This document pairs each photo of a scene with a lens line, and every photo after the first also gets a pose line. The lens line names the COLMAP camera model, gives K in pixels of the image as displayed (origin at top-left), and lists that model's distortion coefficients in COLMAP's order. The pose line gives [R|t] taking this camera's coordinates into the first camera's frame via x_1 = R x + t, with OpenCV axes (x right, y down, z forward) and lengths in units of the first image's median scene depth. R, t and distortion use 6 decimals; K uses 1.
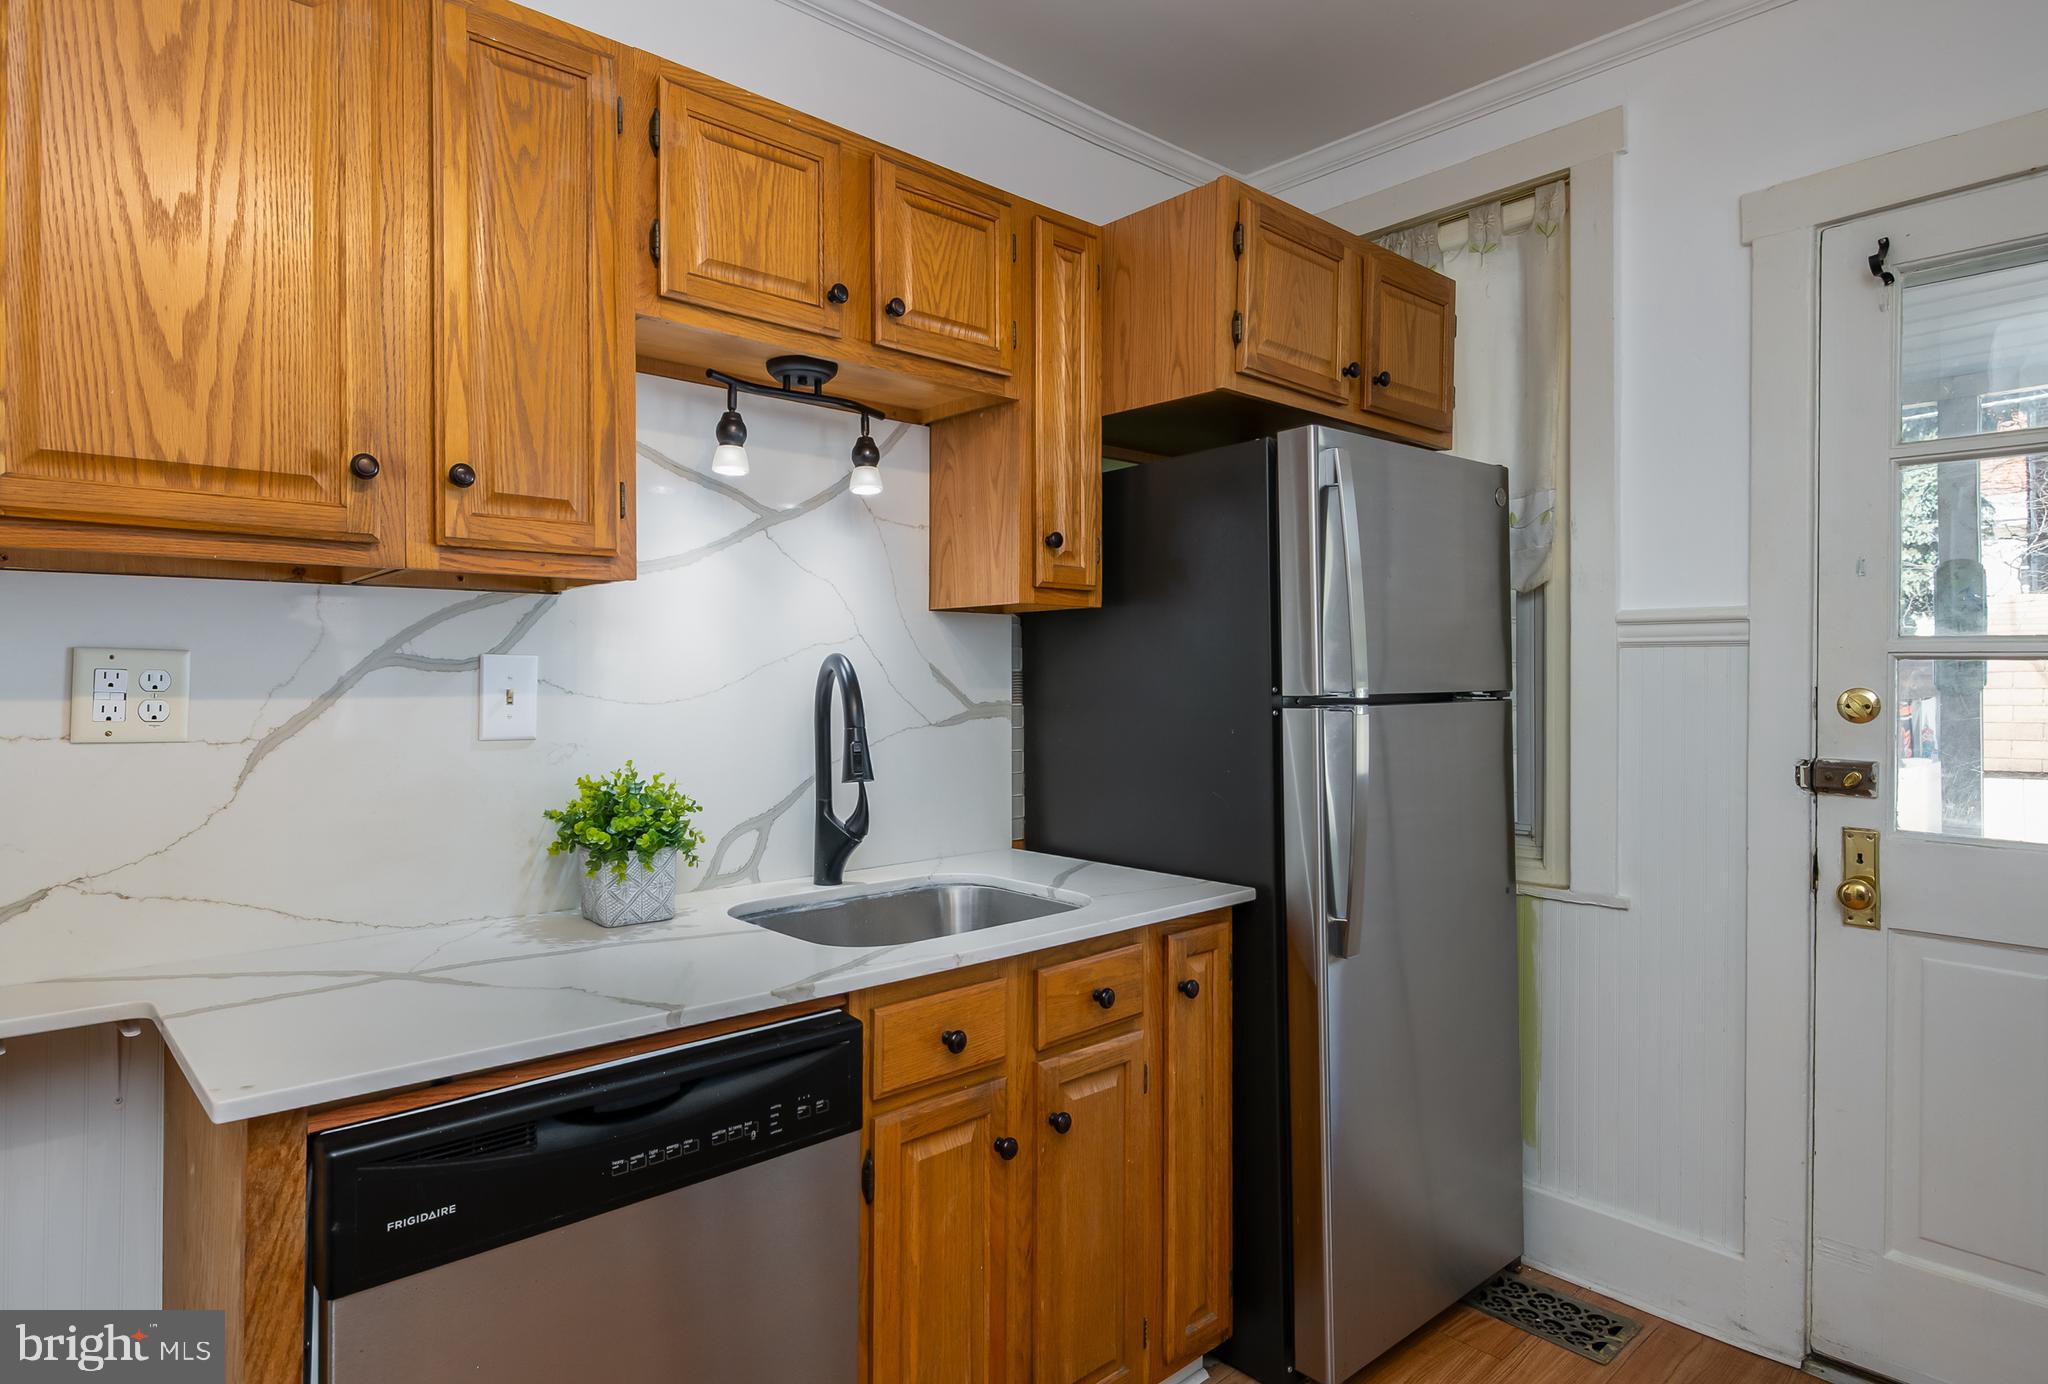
lens RADIAL K [[1150.5, 0, 928.4], [0, 1150.5, 674.8], [0, 0, 1]] dist [0.002663, 0.000288]
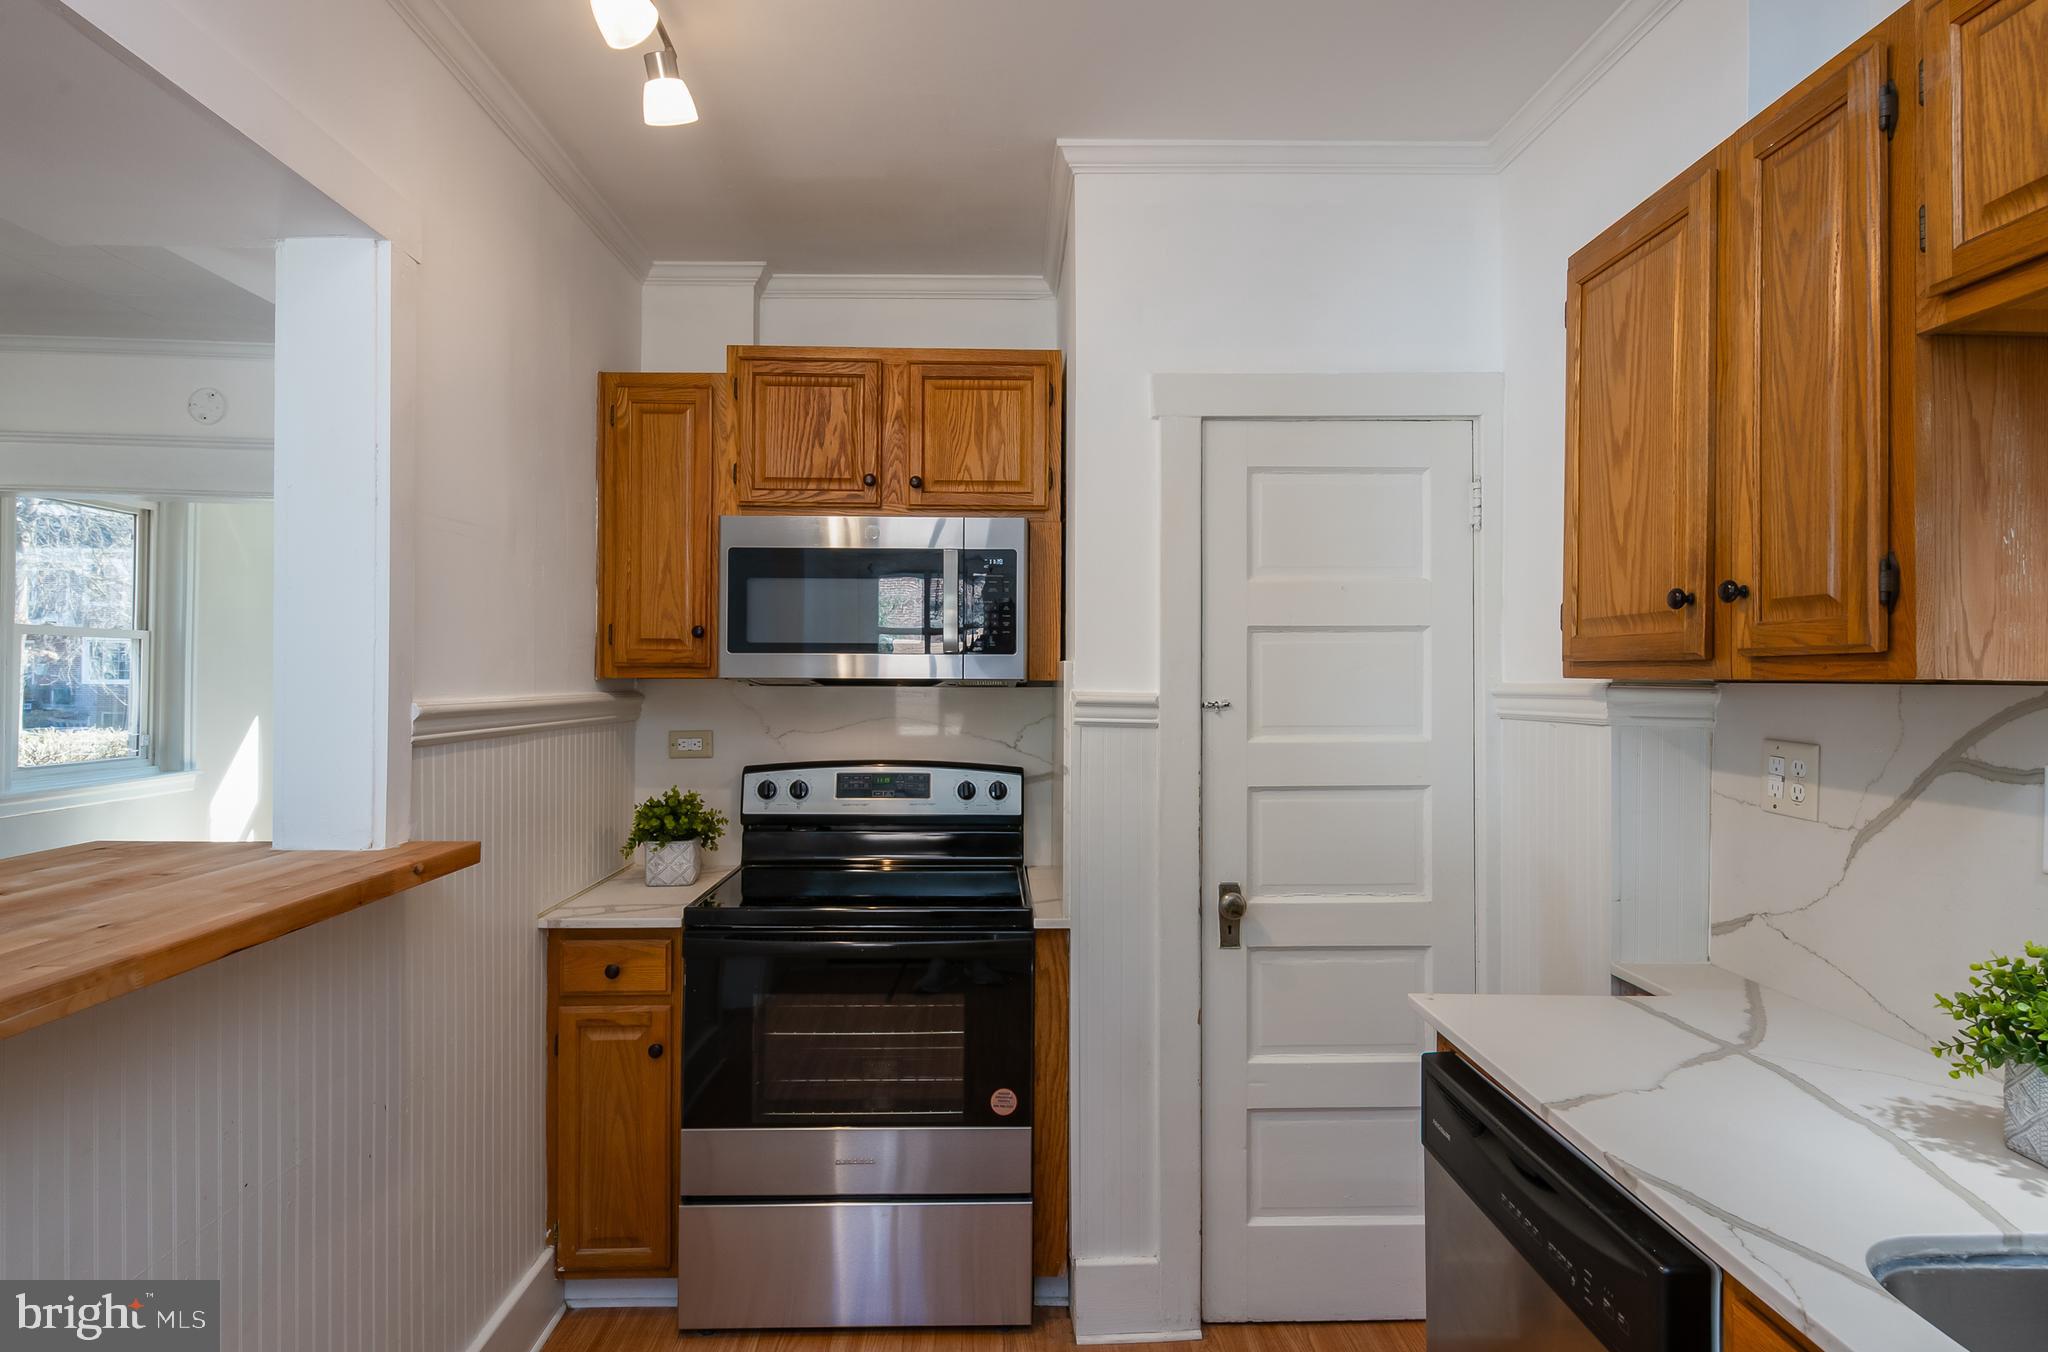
lens RADIAL K [[1070.4, 0, 1016.4], [0, 1070.4, 667.2], [0, 0, 1]] dist [0.003813, -0.000192]
pose [[-0.625075, -0.010813, -0.780490, 0.637343], [-0.007004, 0.999941, -0.008244, -0.074484], [0.780533, 0.000313, -0.625114, 0.909244]]
